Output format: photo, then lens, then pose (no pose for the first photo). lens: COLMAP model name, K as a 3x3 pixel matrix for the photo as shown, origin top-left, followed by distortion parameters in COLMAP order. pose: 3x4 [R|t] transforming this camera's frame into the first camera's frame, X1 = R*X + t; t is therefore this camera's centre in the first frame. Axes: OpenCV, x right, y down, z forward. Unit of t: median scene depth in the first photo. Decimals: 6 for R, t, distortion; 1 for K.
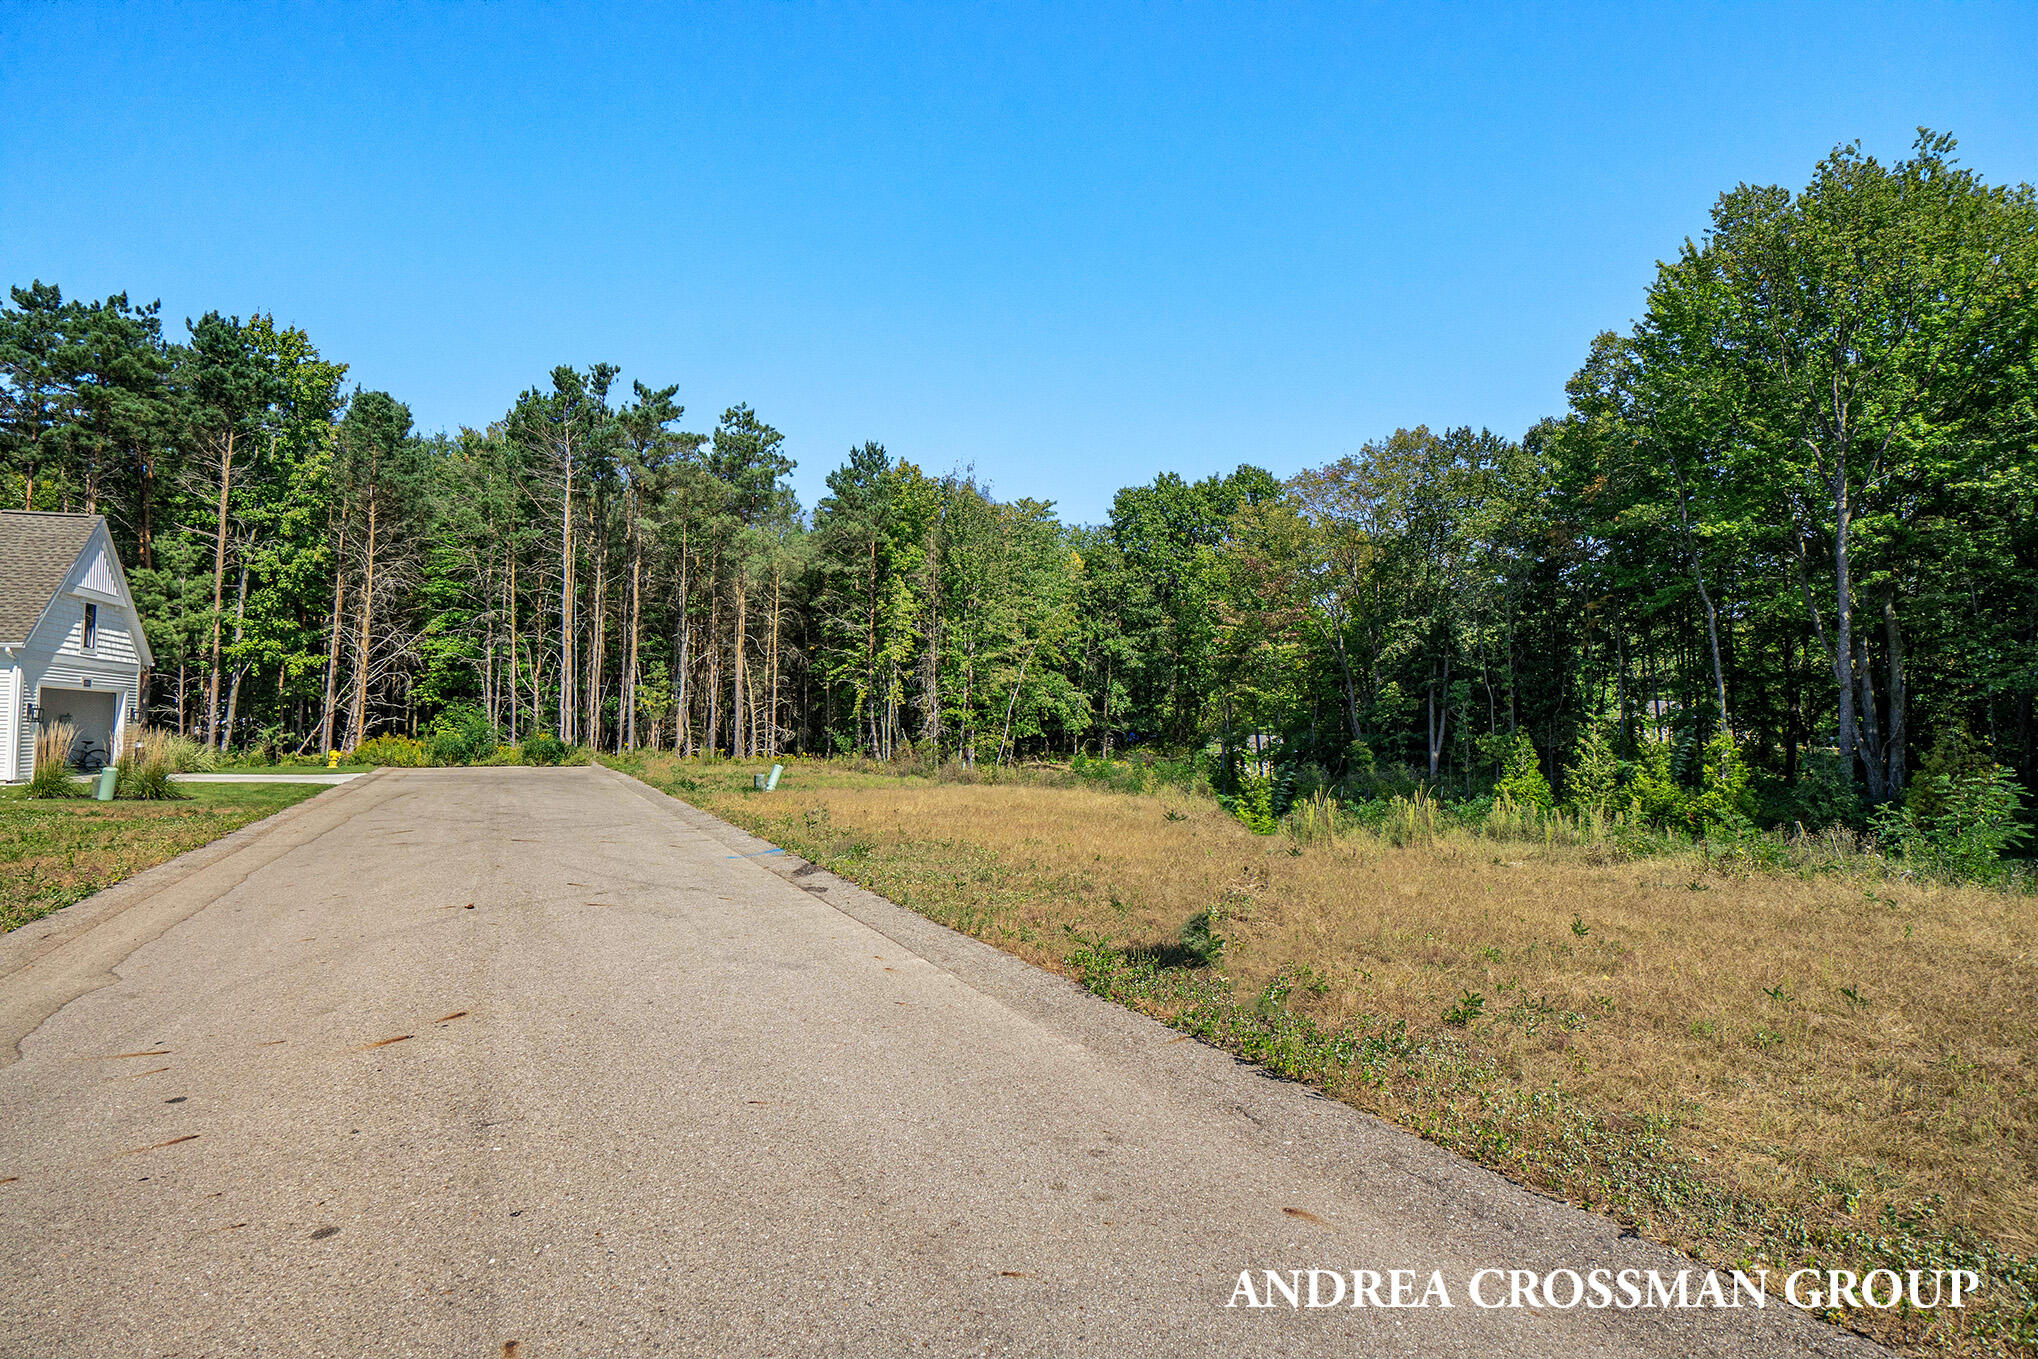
lens RADIAL K [[1139.8, 0, 1019.0], [0, 1139.8, 679.5], [0, 0, 1]] dist [-0.038896, 0.034297]
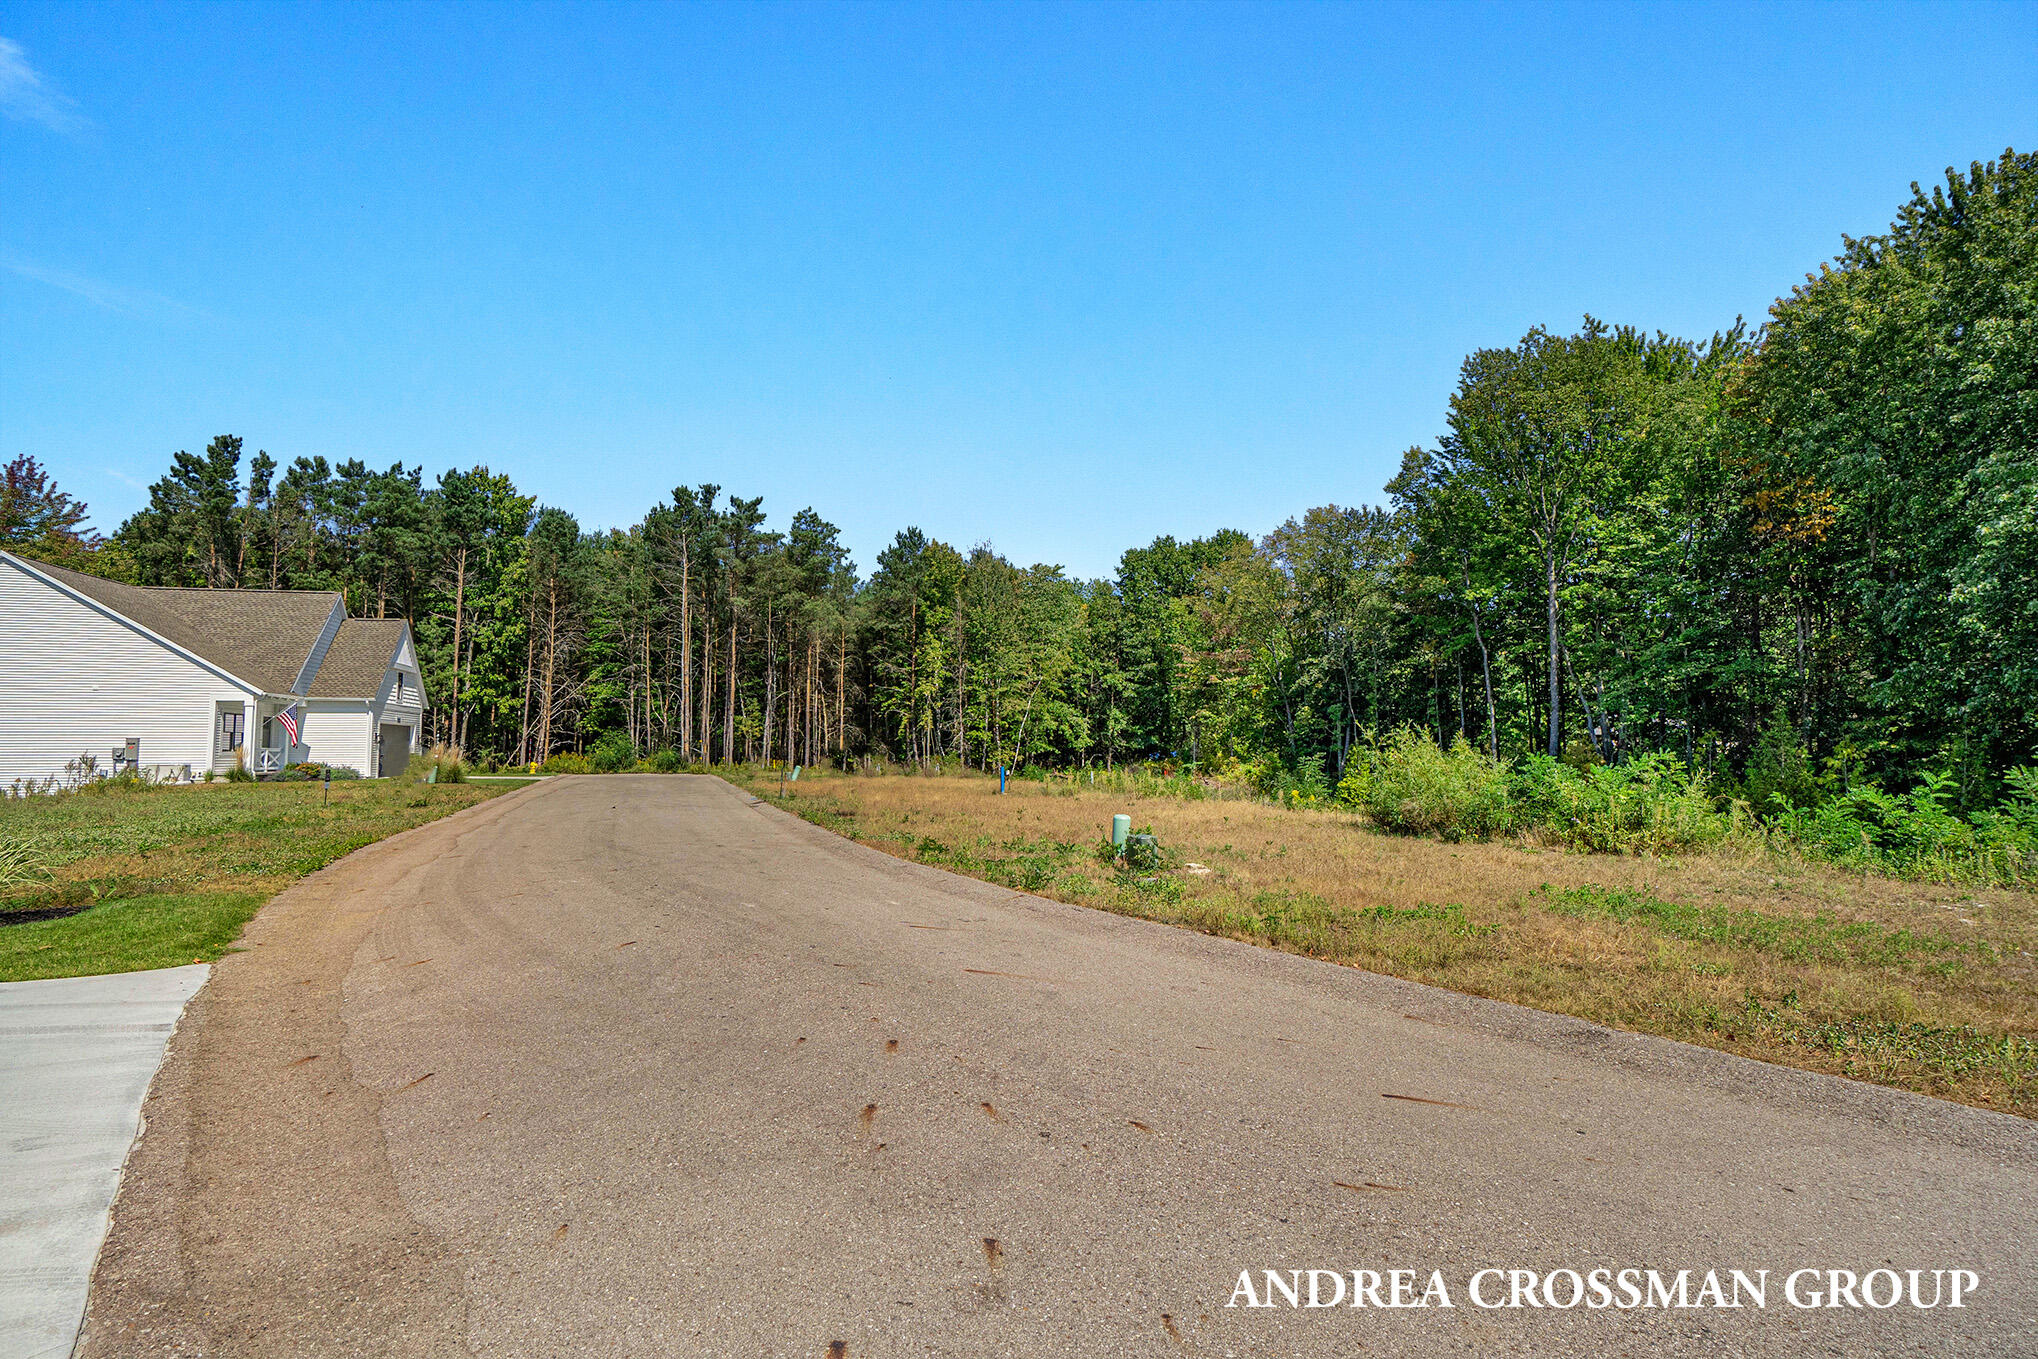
lens RADIAL K [[1139.8, 0, 1019.0], [0, 1139.8, 679.5], [0, 0, 1]] dist [-0.038896, 0.034297]
pose [[0.993113, -0.015855, -0.116079, 0.162698], [0.013438, 0.999677, -0.021575, -0.005203], [0.116383, 0.019867, 0.993006, -0.322670]]
